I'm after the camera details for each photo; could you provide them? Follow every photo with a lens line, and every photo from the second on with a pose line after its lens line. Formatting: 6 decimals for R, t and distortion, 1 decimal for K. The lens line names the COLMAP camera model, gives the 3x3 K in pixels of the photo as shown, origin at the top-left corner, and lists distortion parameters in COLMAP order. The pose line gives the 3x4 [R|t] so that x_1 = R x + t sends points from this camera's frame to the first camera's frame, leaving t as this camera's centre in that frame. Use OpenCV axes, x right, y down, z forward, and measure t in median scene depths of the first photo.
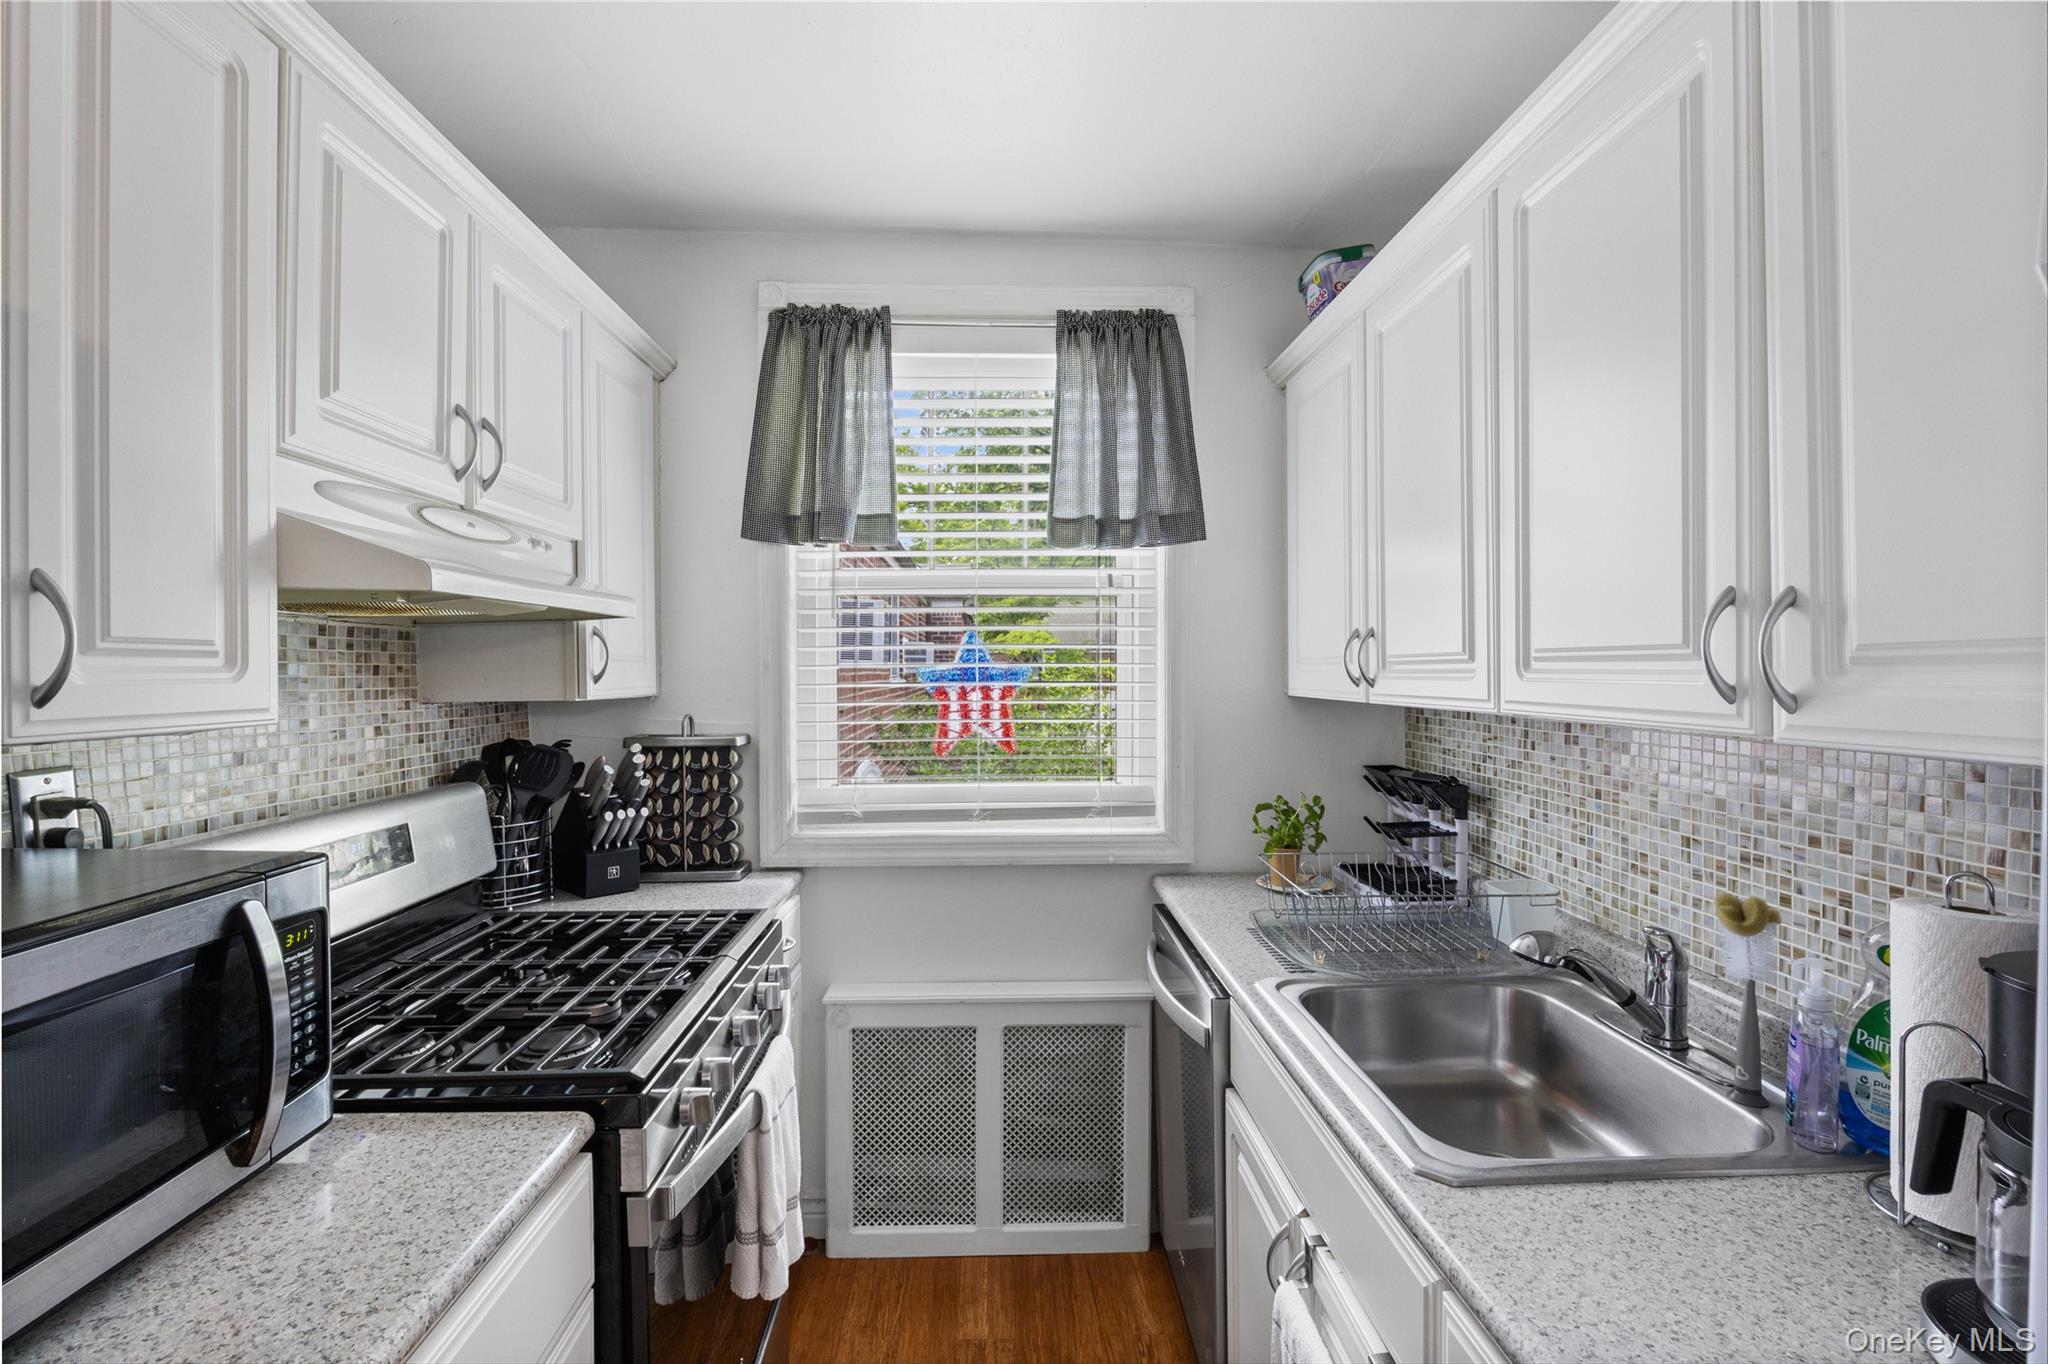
lens RADIAL K [[939.4, 0, 1021.9], [0, 939.4, 677.9], [0, 0, 1]] dist [-0.013208, 0.002480]
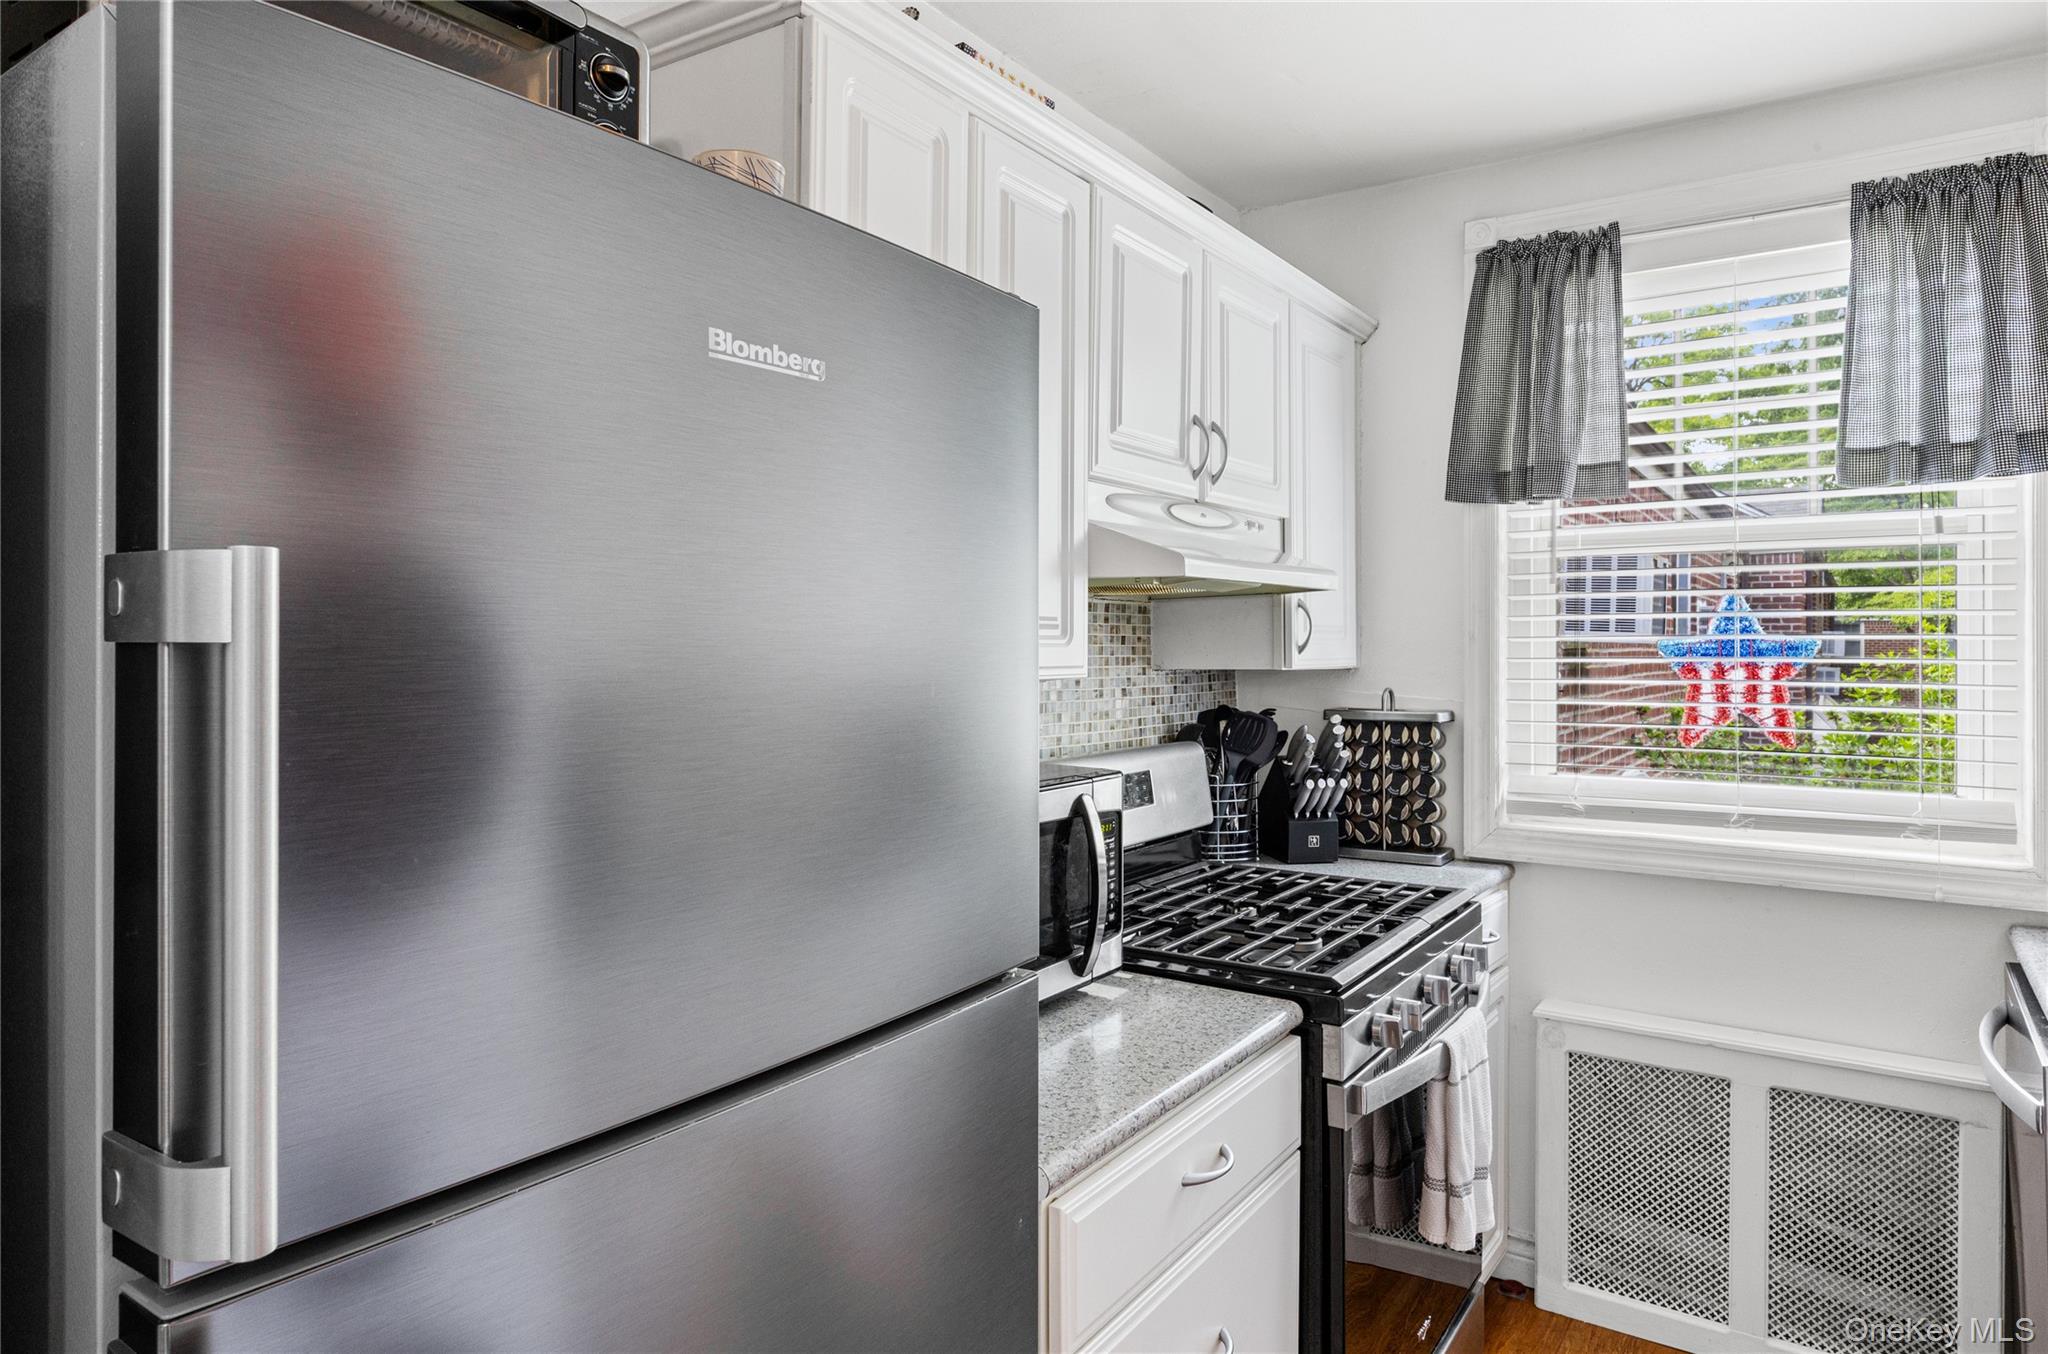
lens RADIAL K [[1231.5, 0, 1023.3], [0, 1231.5, 635.6], [0, 0, 1]] dist [-0.003345, -0.006154]
pose [[0.803968, 0.000619, -0.594673, 0.096858], [-0.010136, 0.999868, -0.012662, 0.005625], [0.594587, 0.016208, 0.803868, -0.245338]]
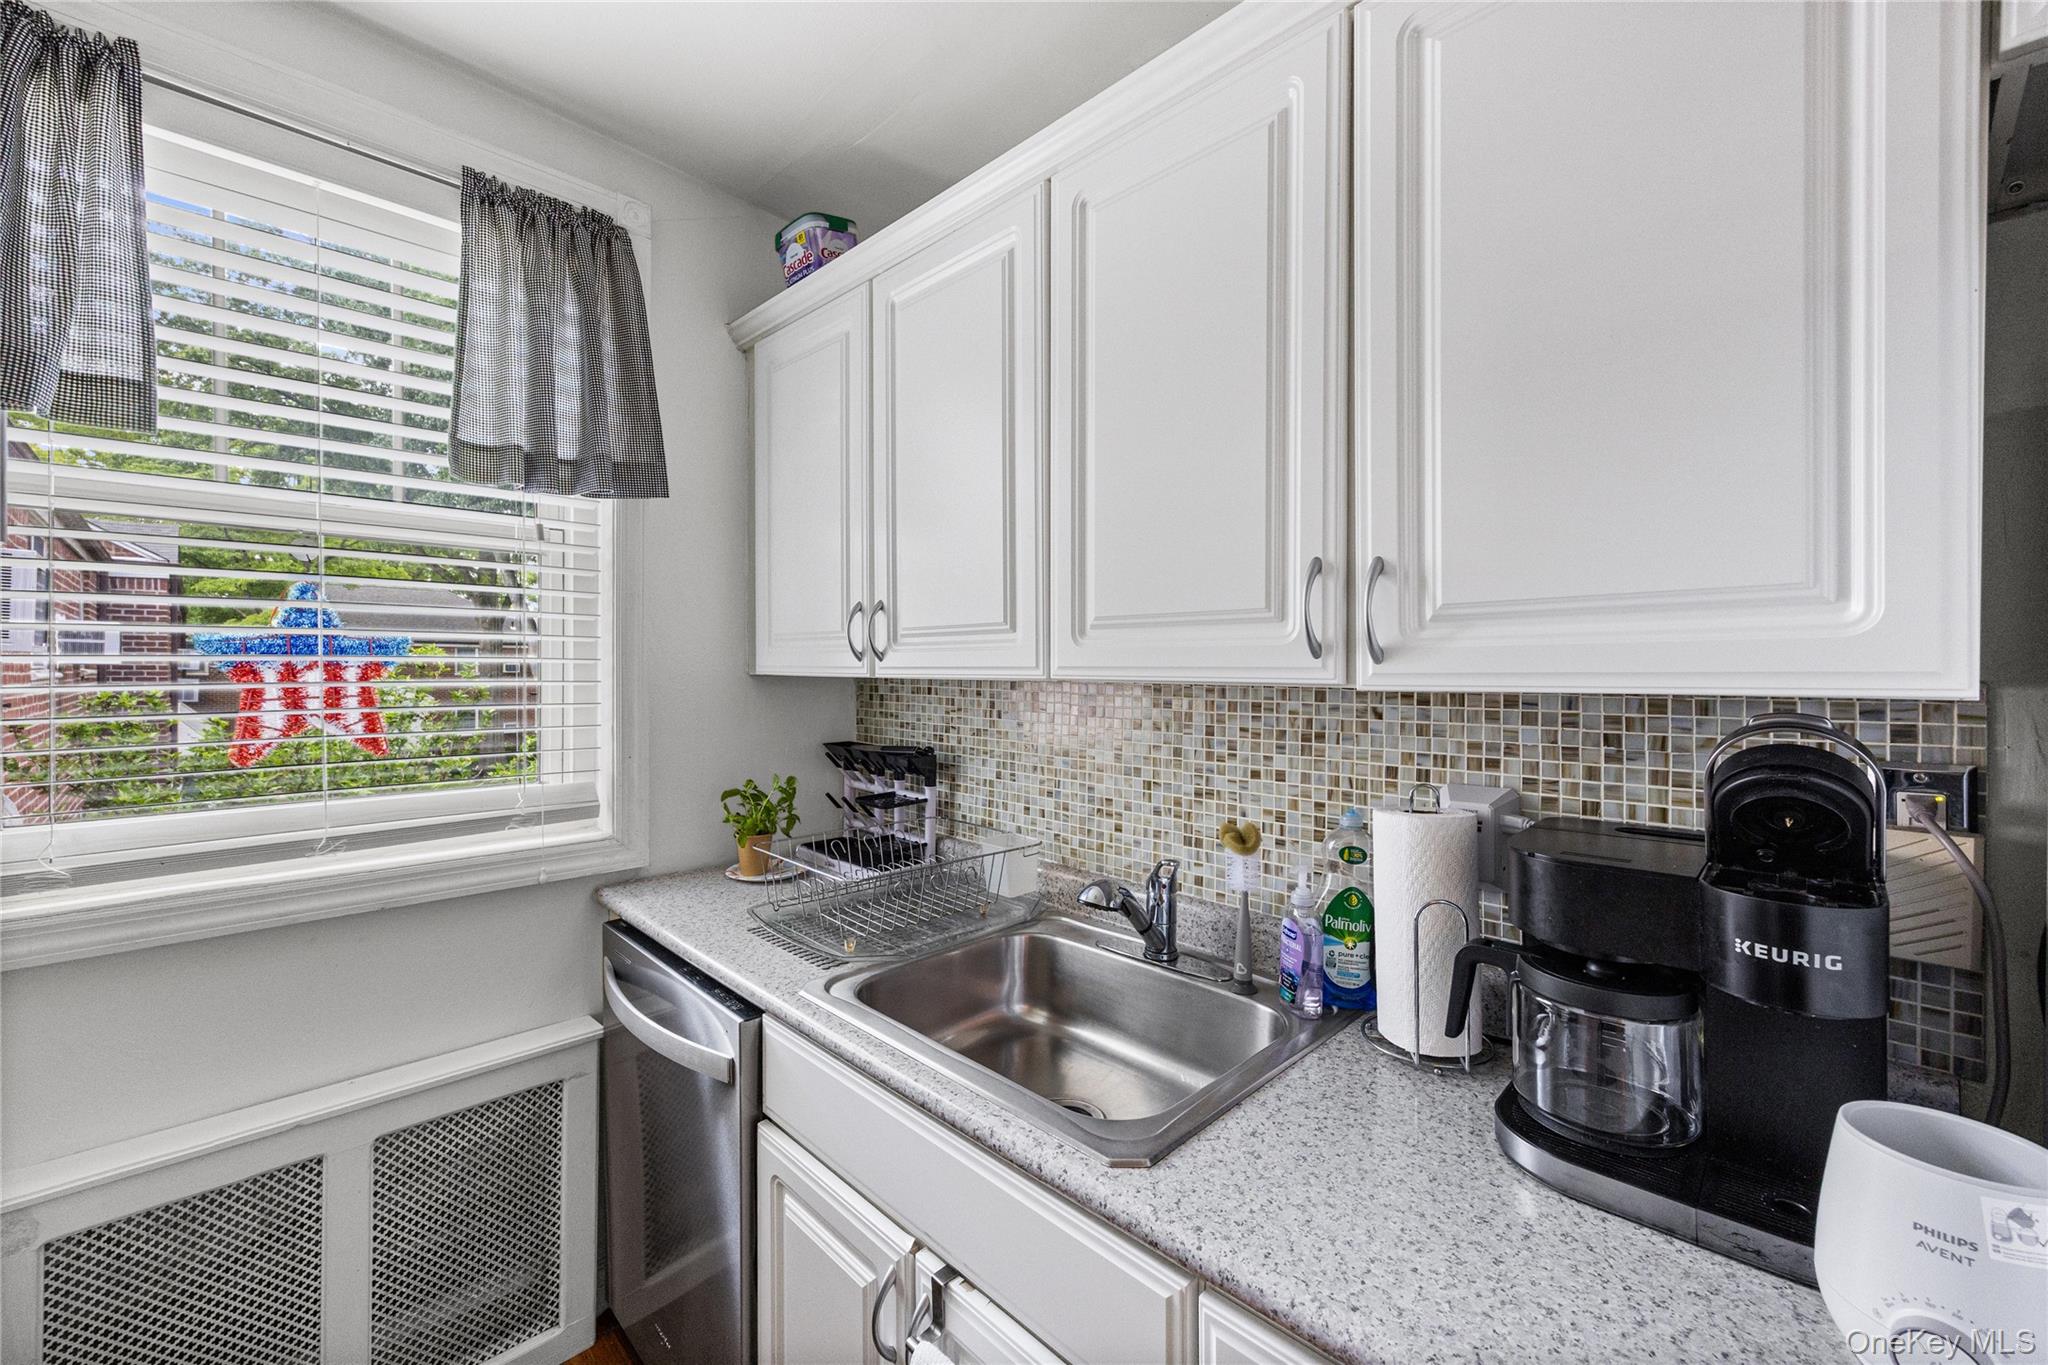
lens RADIAL K [[832.8, 0, 1043.6], [0, 832.8, 671.4], [0, 0, 1]] dist [0.003567, -0.000807]
pose [[0.731272, 0.000131, 0.682086, -0.085108], [0.001040, 0.999999, -0.001308, 0.019059], [-0.682086, 0.001666, 0.731270, 0.199326]]
